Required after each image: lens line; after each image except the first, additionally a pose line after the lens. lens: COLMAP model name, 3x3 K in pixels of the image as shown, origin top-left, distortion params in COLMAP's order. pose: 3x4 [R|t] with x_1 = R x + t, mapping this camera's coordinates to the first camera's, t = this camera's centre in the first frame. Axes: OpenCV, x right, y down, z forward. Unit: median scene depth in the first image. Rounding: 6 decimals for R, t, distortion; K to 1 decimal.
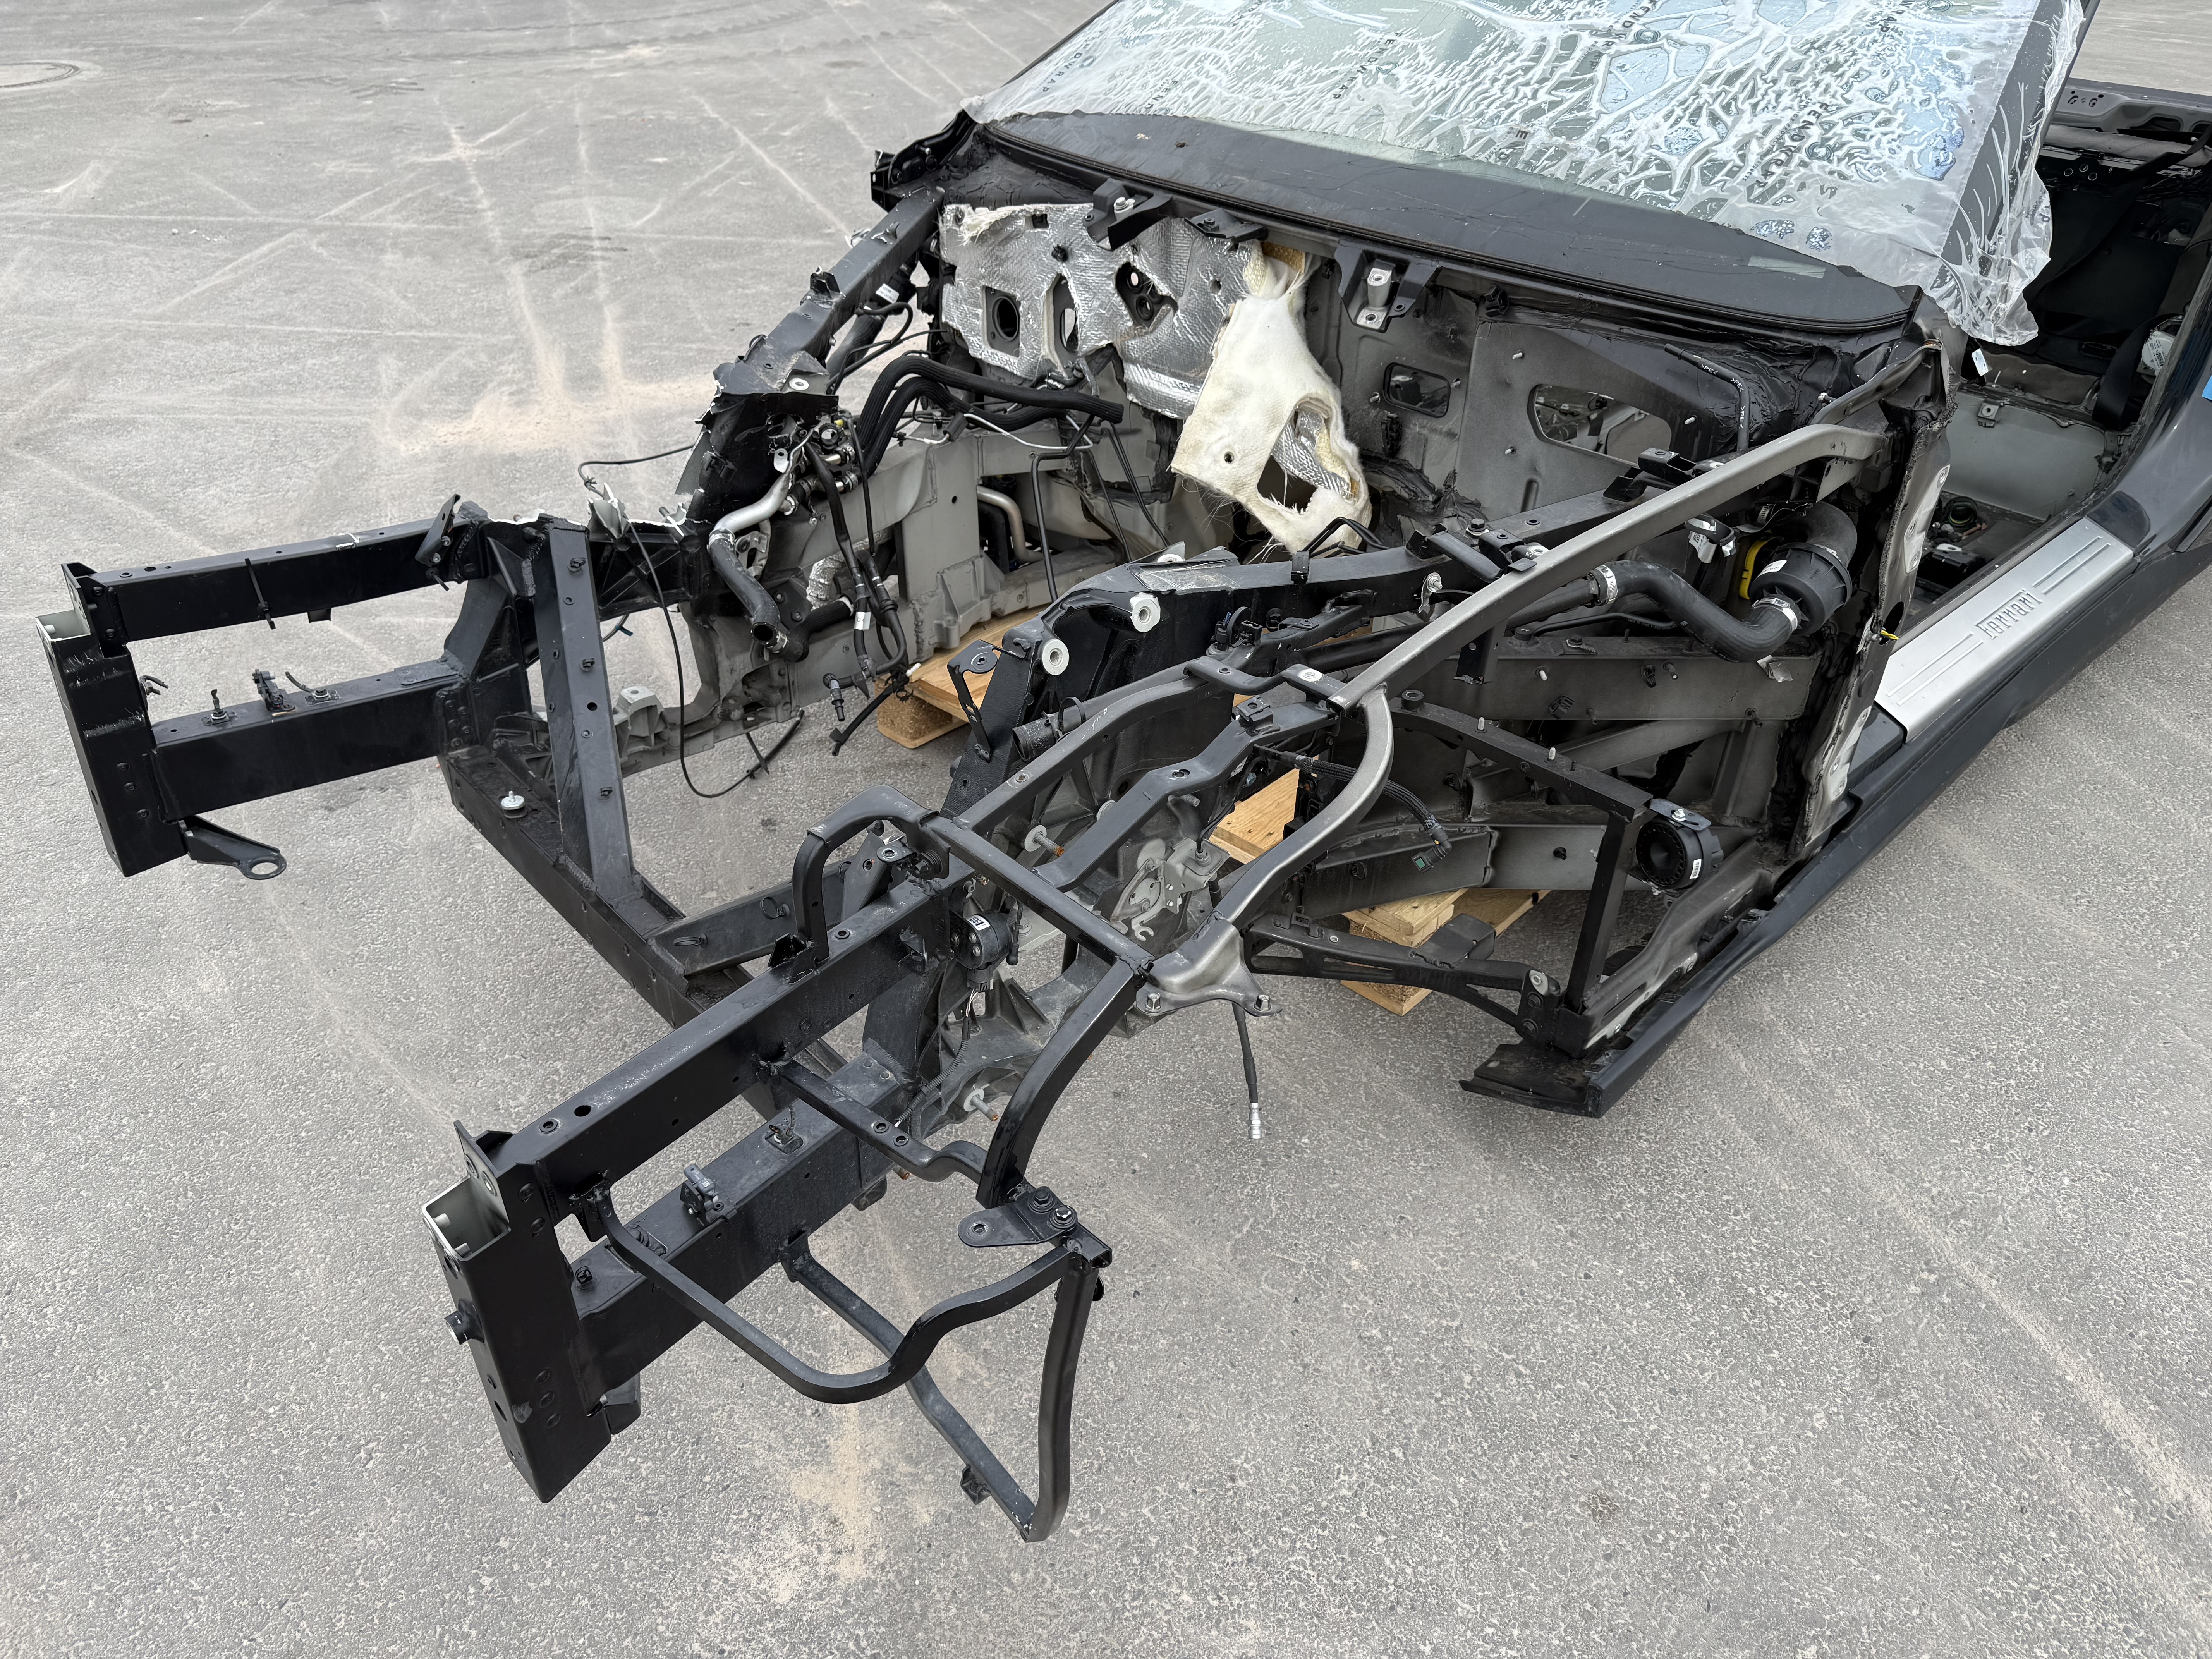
lens RADIAL K [[1642.5, 0, 1106.0], [0, 1642.5, 829.5], [0, 0, 1]] dist [-0.001668, -0.000459]
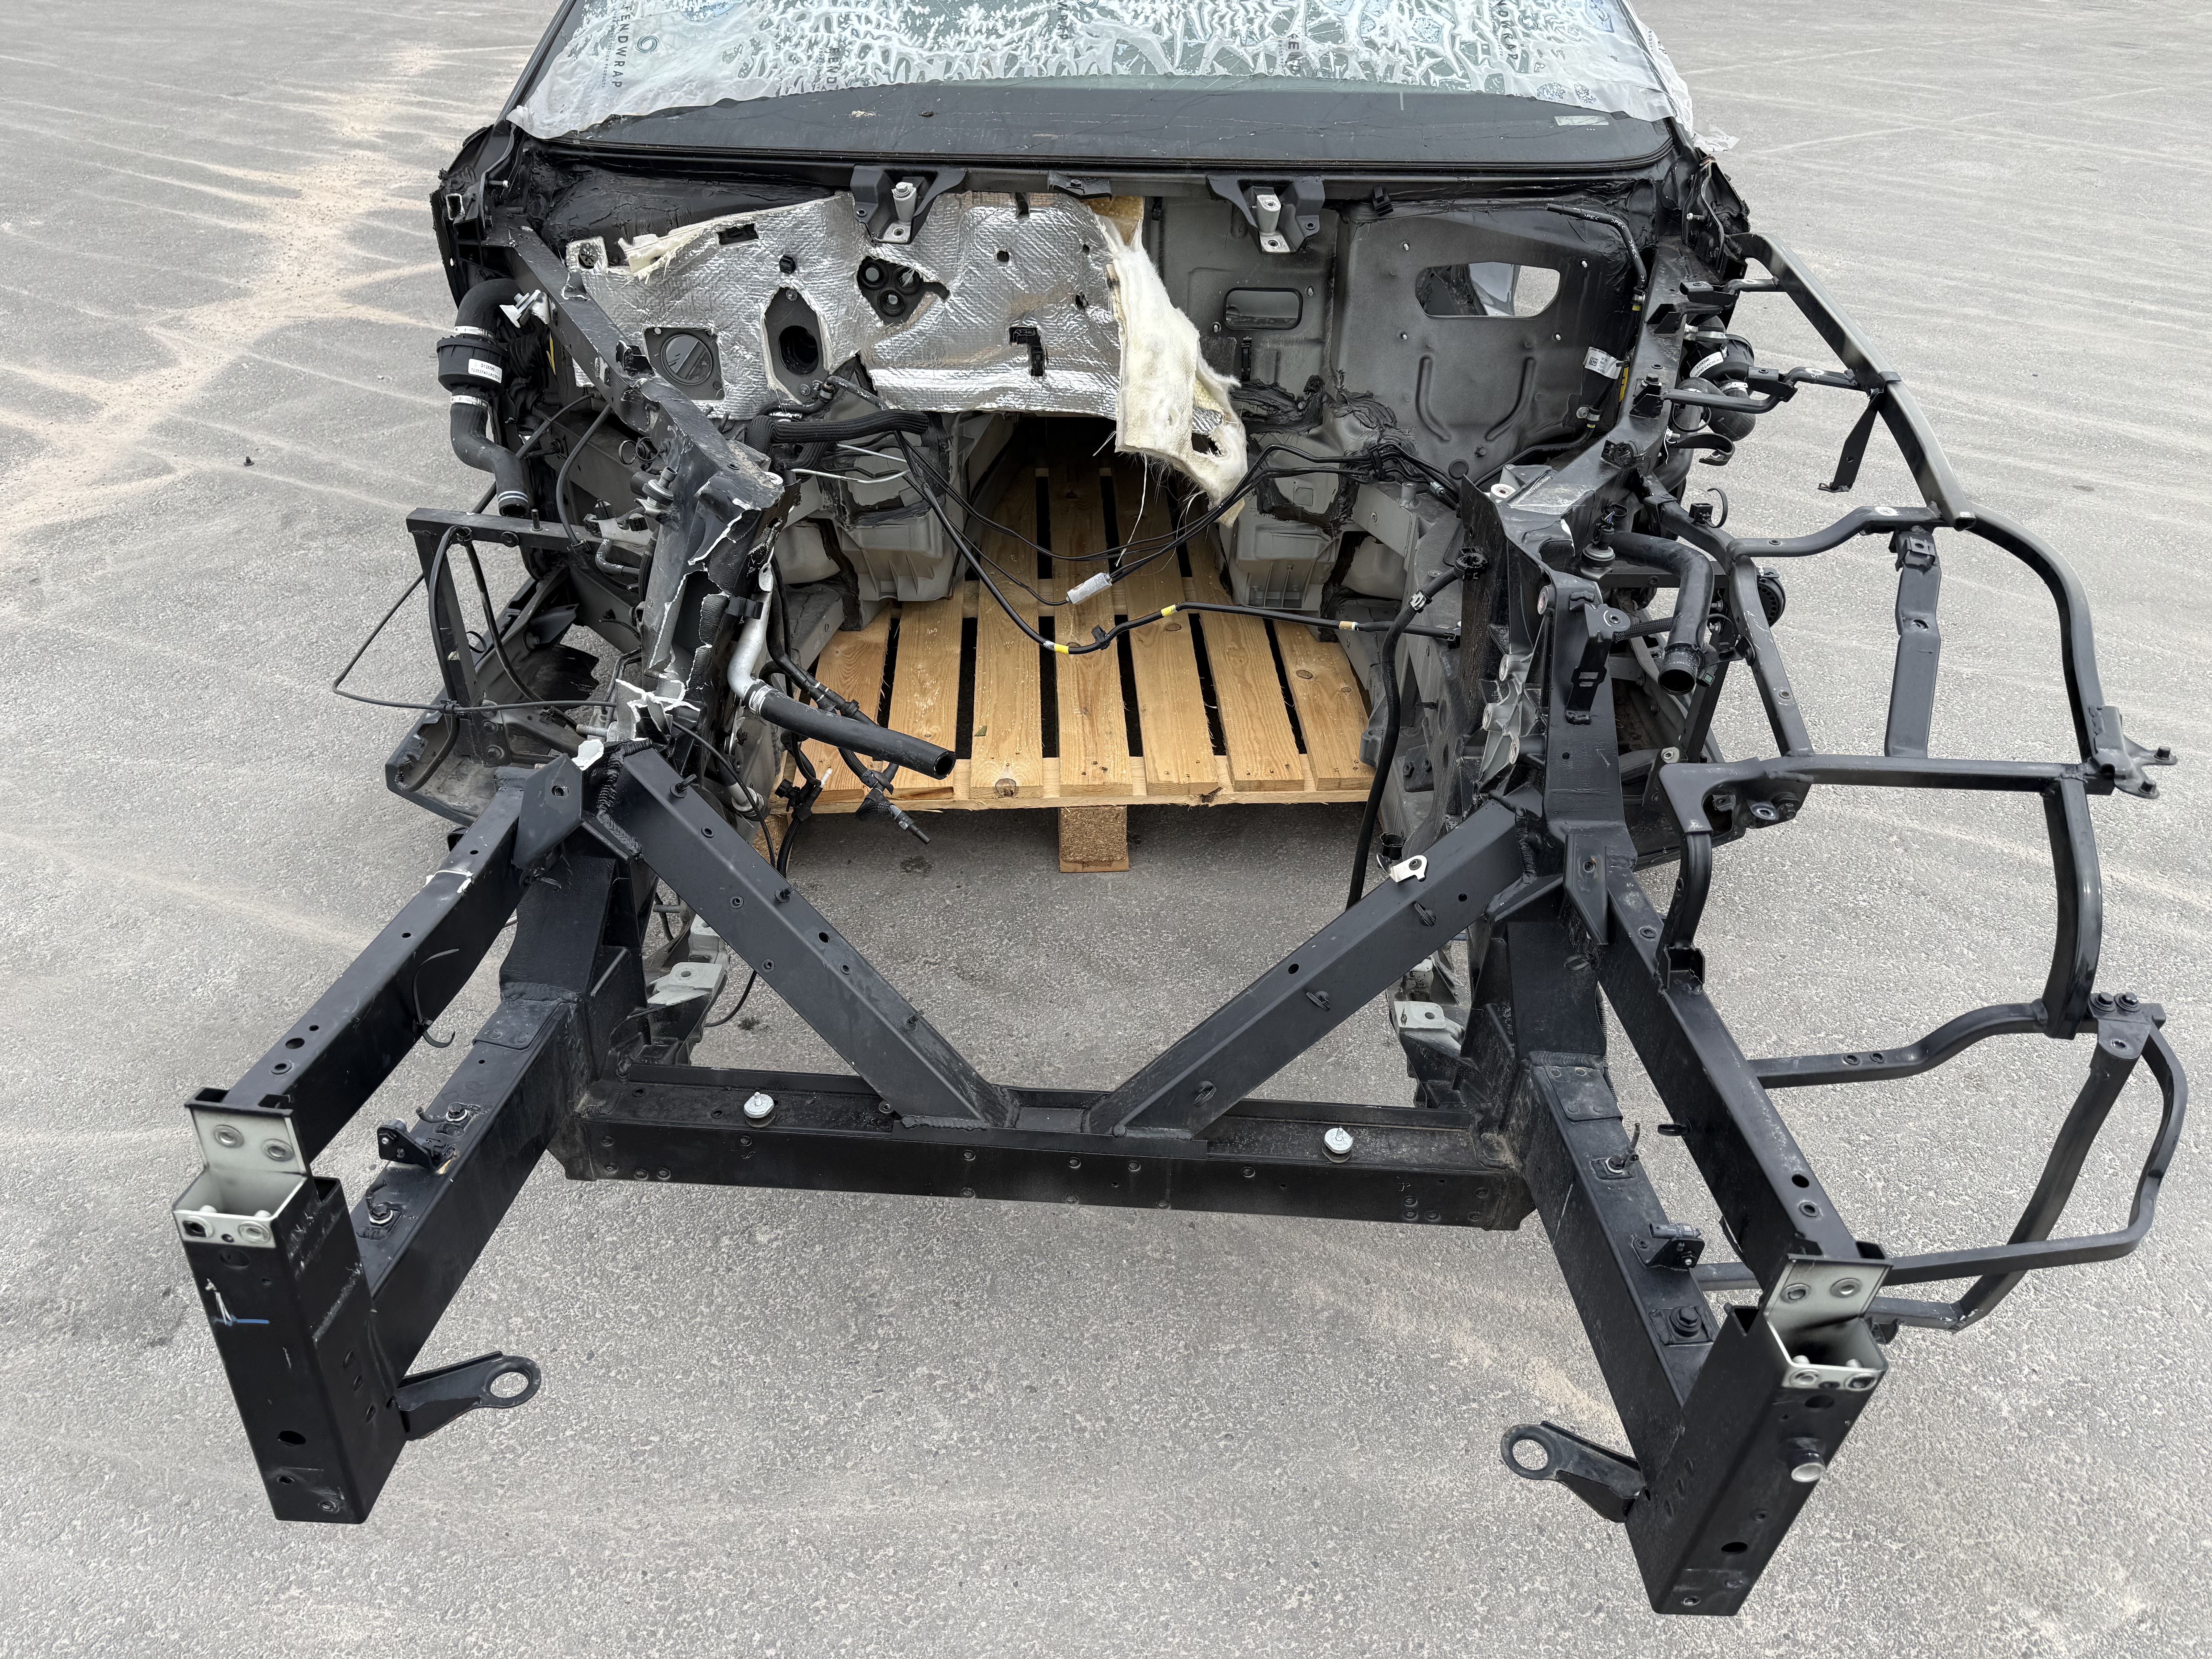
lens RADIAL K [[1642.5, 0, 1106.0], [0, 1642.5, 829.5], [0, 0, 1]] dist [-0.001668, -0.000459]
pose [[0.687280, -0.414716, 0.596370, -0.621185], [0.393723, 0.902622, 0.173942, -0.190166], [-0.610433, 0.115258, 0.783637, 0.293847]]
